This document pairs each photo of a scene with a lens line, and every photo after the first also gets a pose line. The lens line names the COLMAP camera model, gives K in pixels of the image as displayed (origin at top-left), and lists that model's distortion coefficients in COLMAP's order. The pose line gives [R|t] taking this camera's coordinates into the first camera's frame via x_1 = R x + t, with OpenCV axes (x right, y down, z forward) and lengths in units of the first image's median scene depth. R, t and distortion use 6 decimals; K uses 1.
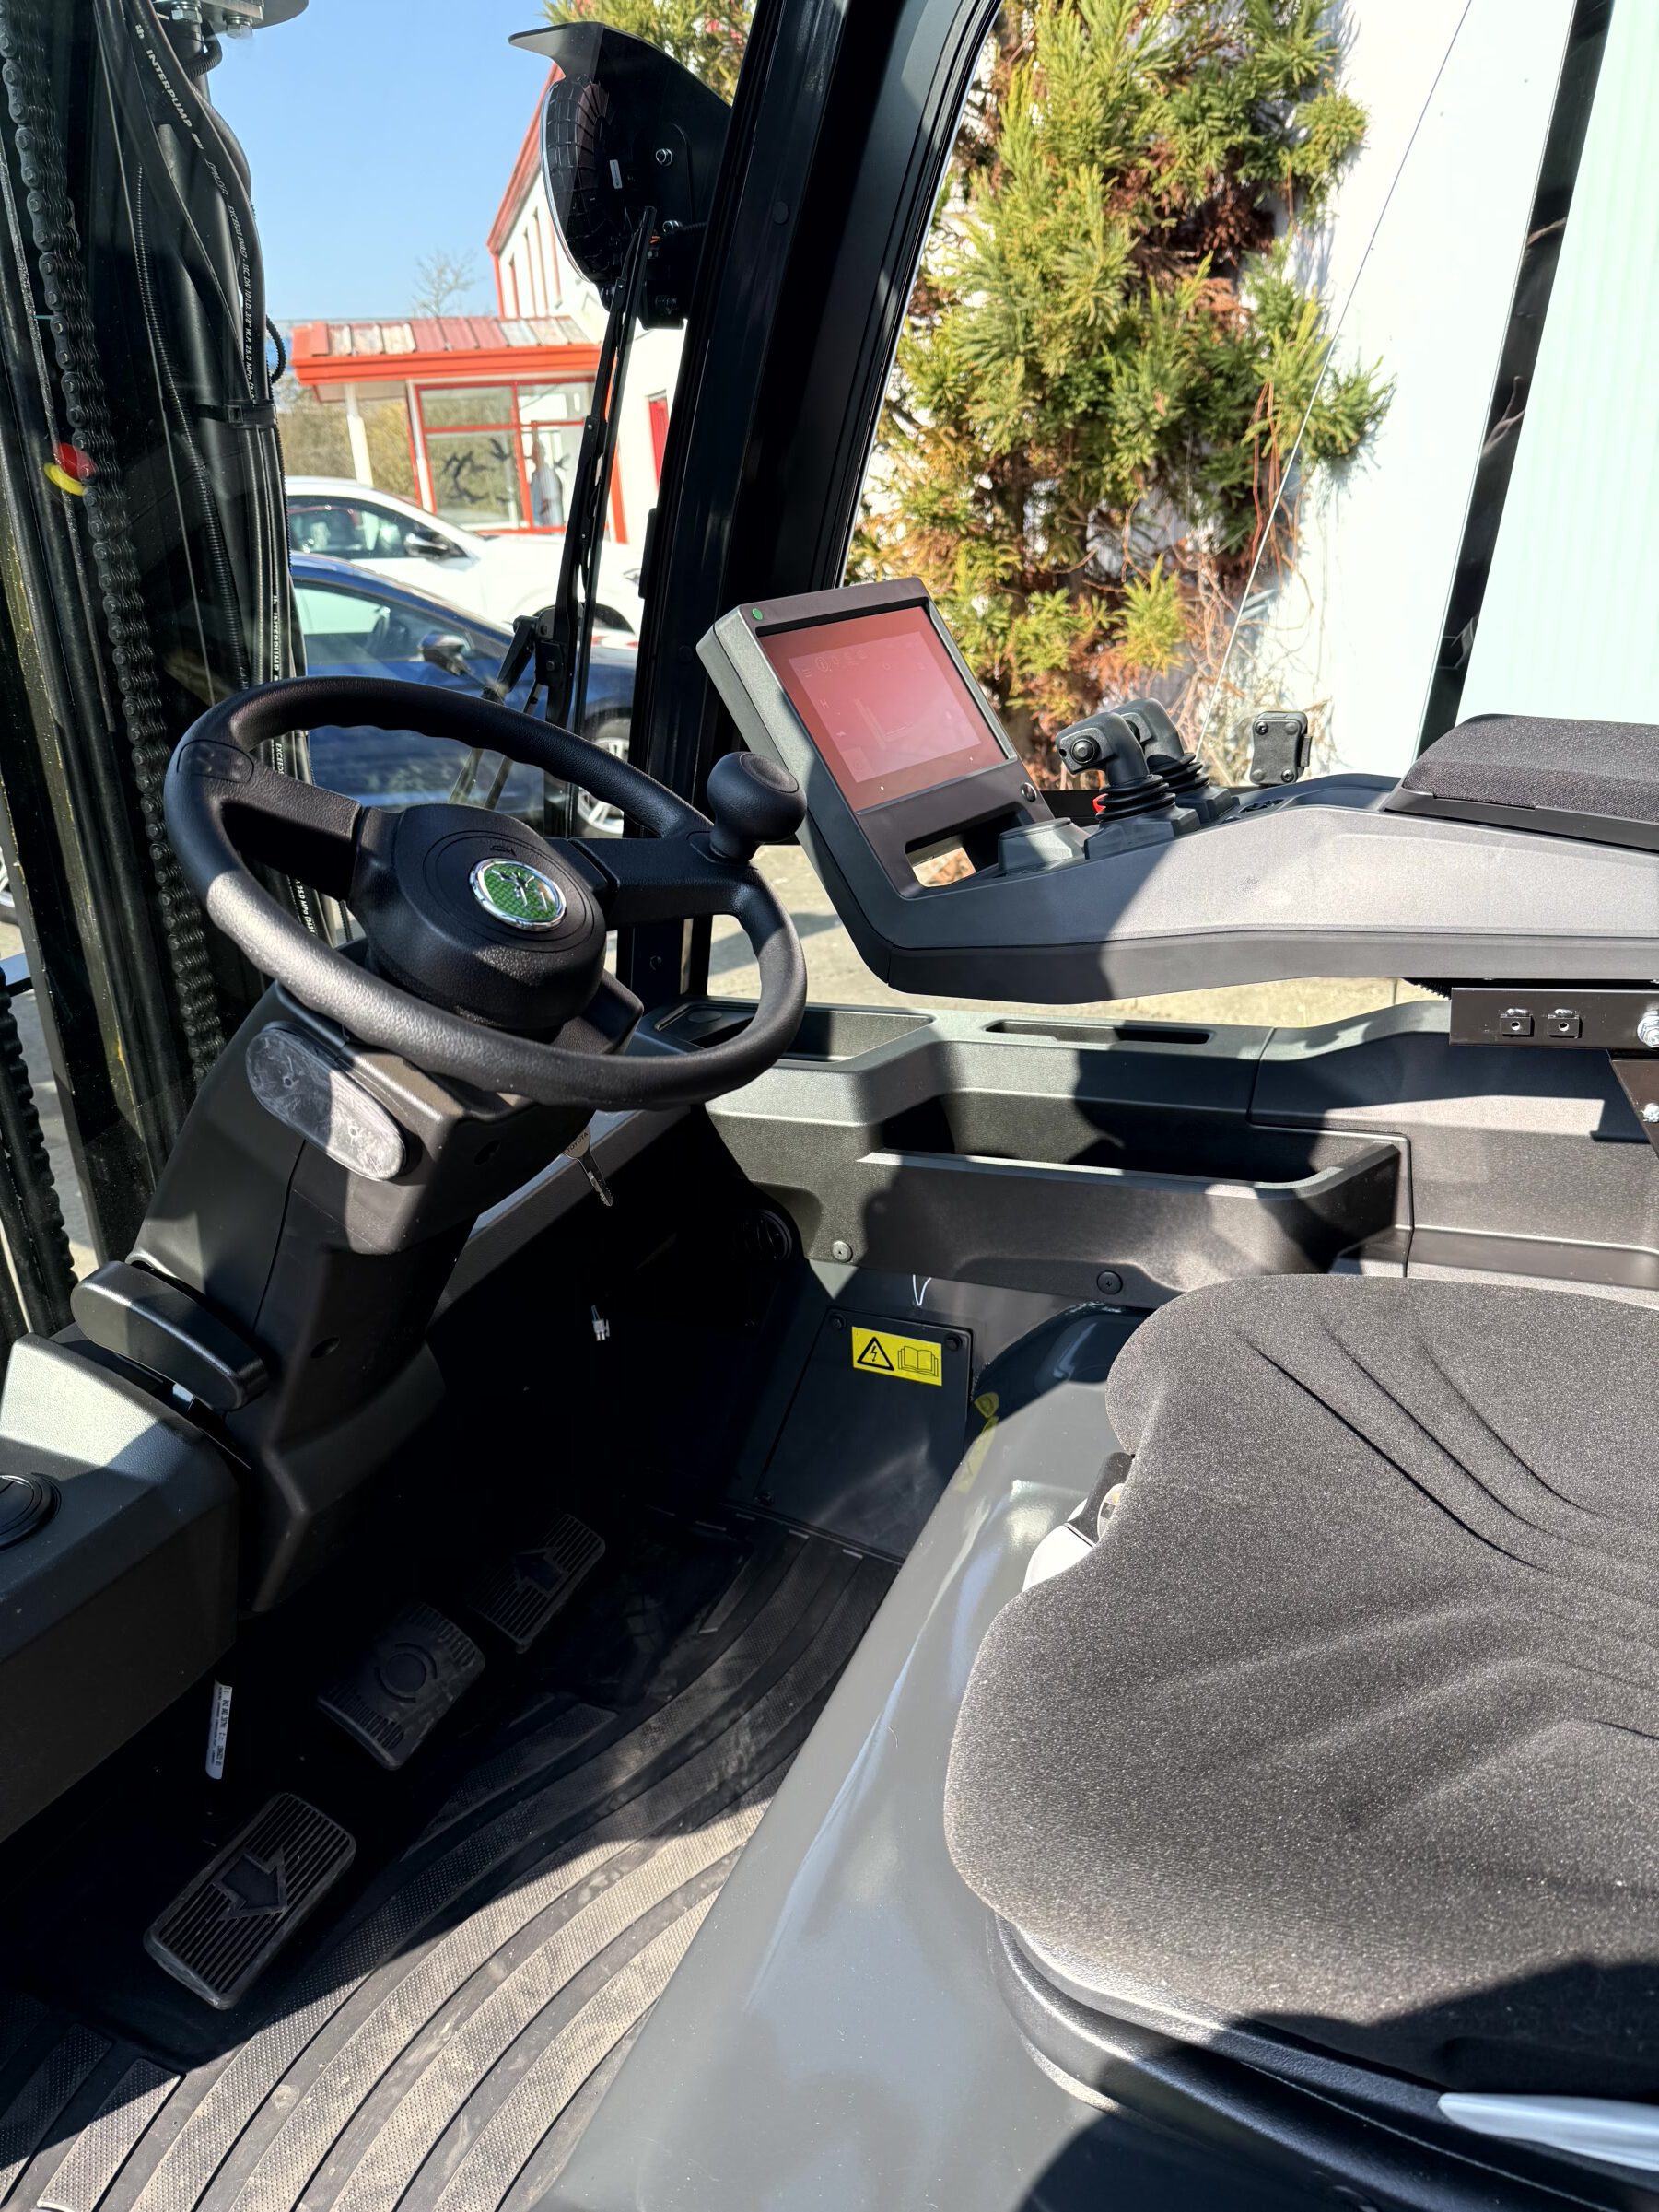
lens RADIAL K [[1543.1, 0, 821.3], [0, 1543.1, 1121.0], [0, 0, 1]] dist [0.070005, -0.091784]
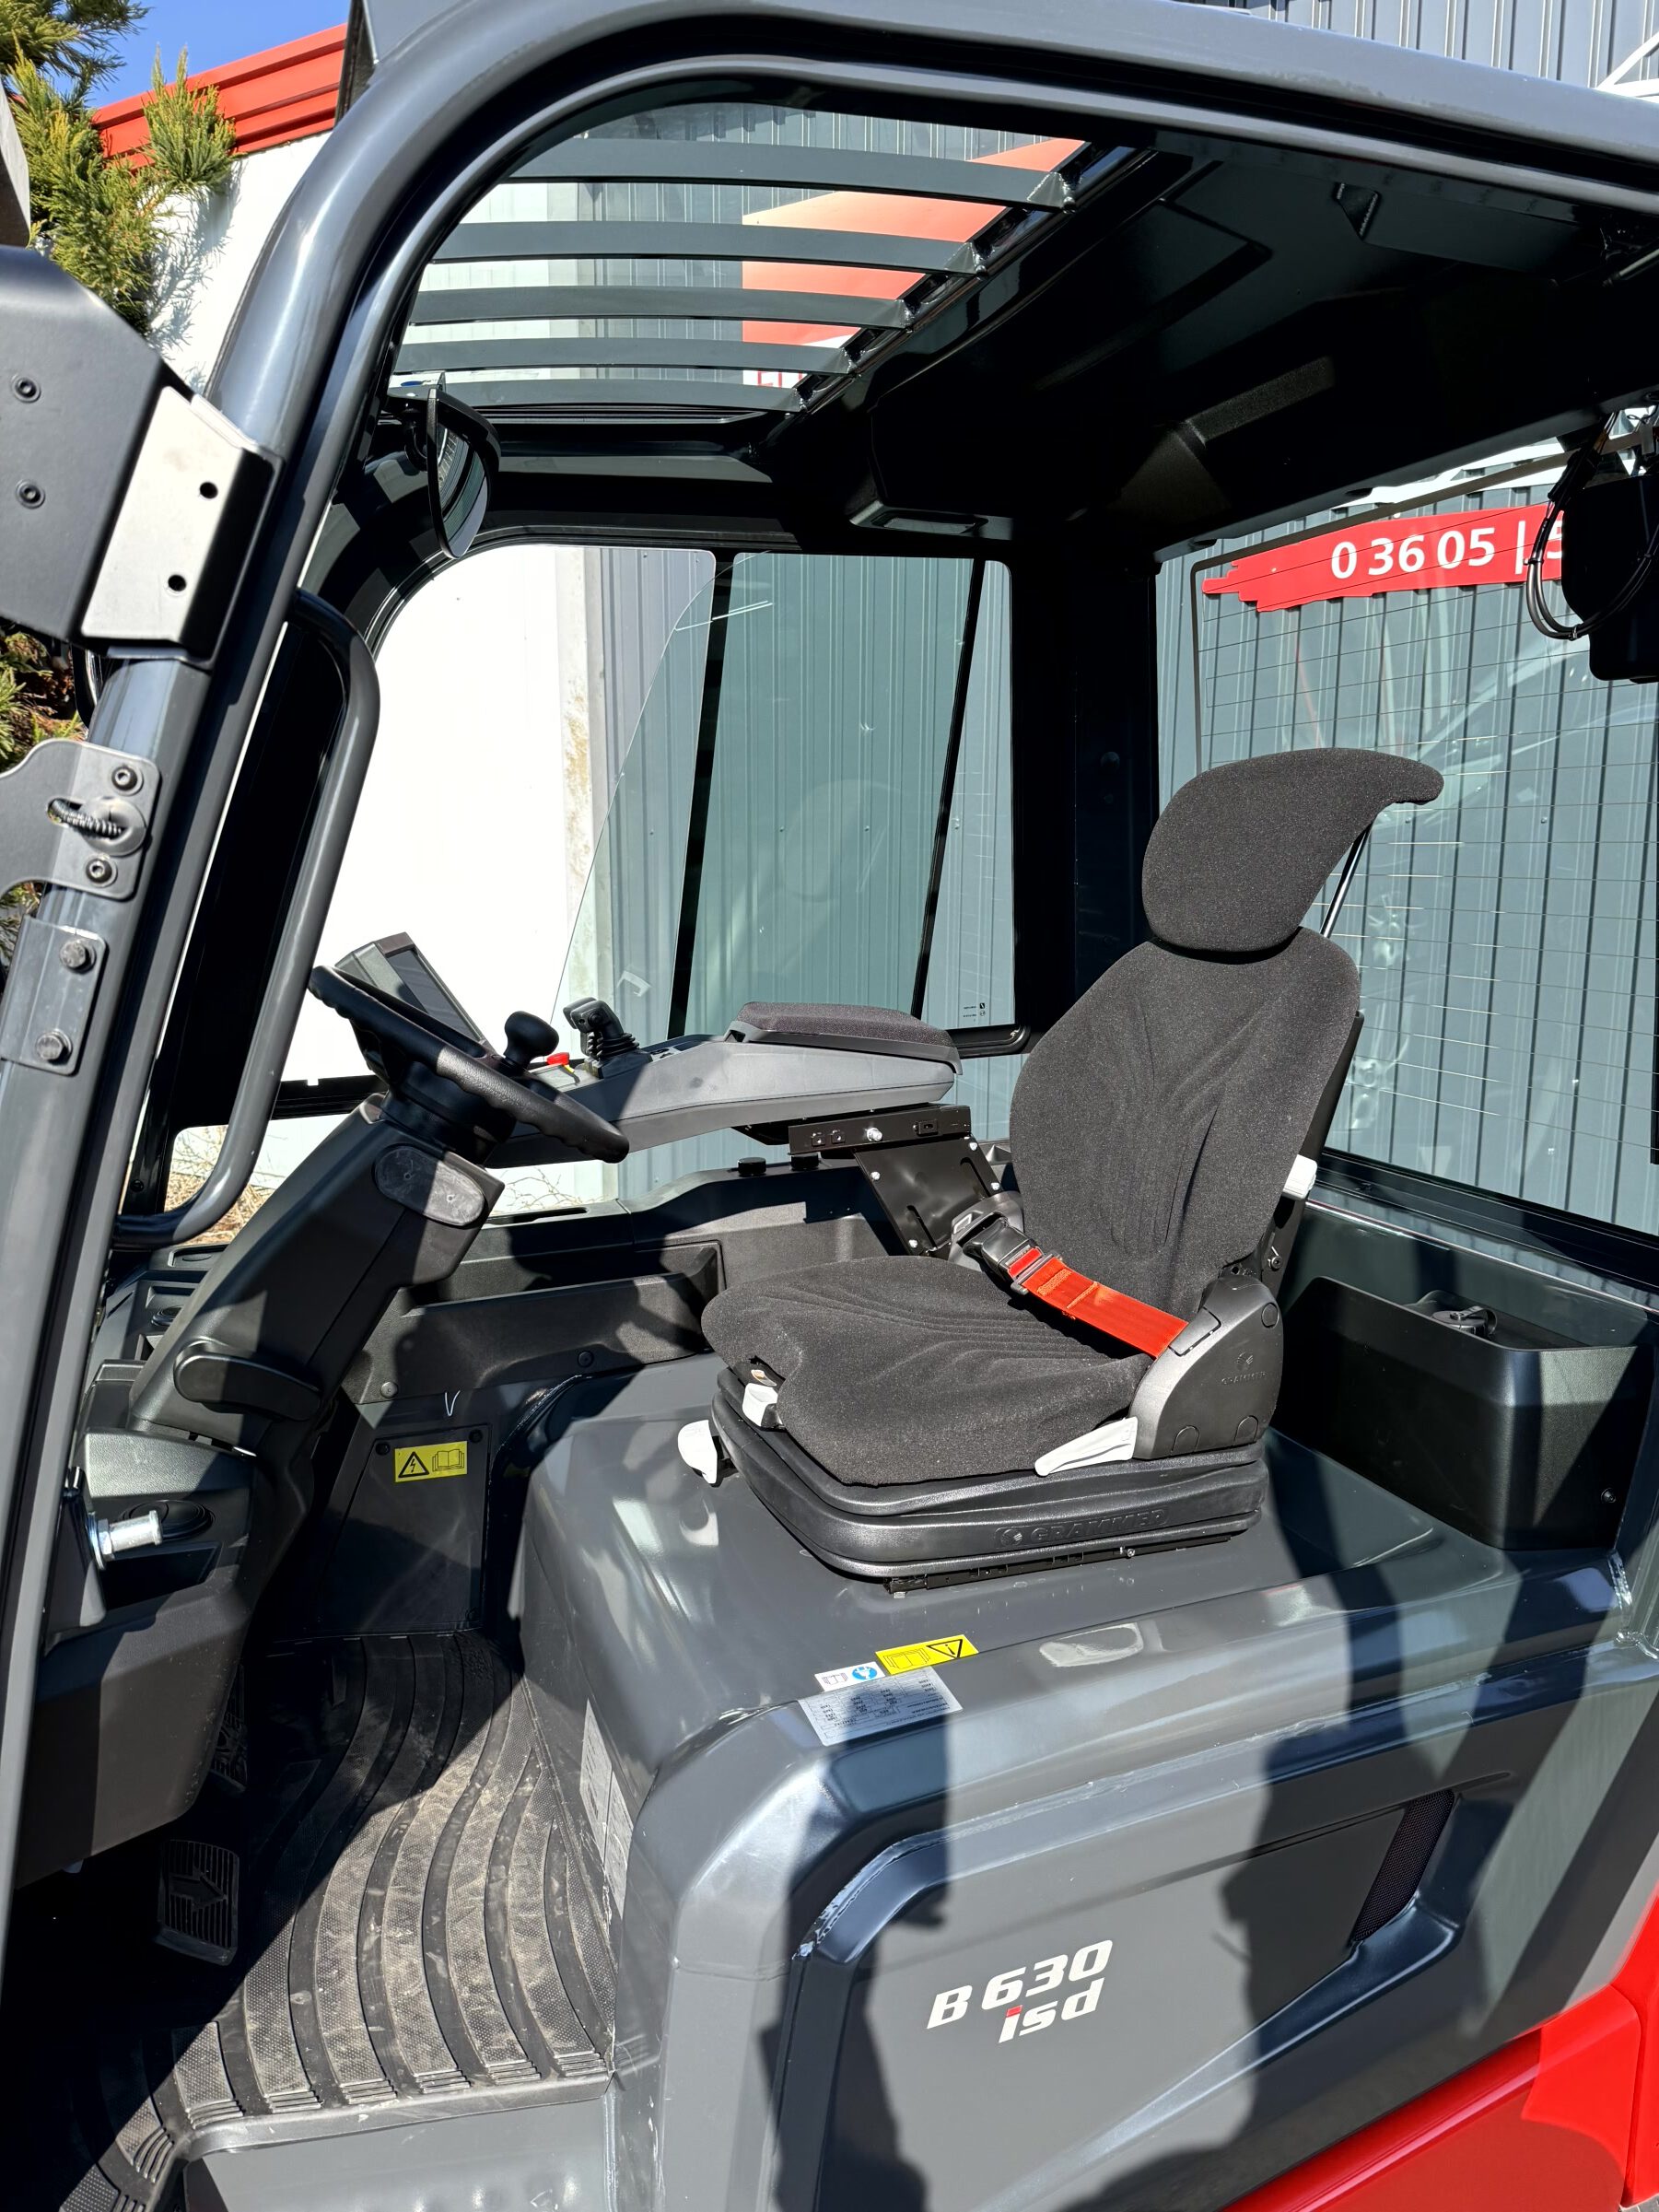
lens RADIAL K [[1548.1, 0, 844.6], [0, 1548.1, 1140.8], [0, 0, 1]] dist [0.000014, -0.003977]
pose [[0.723166, -0.073844, 0.686715, -0.624634], [0.232455, 0.962286, -0.141316, 0.158520], [-0.650381, 0.261825, 0.713058, -0.319007]]
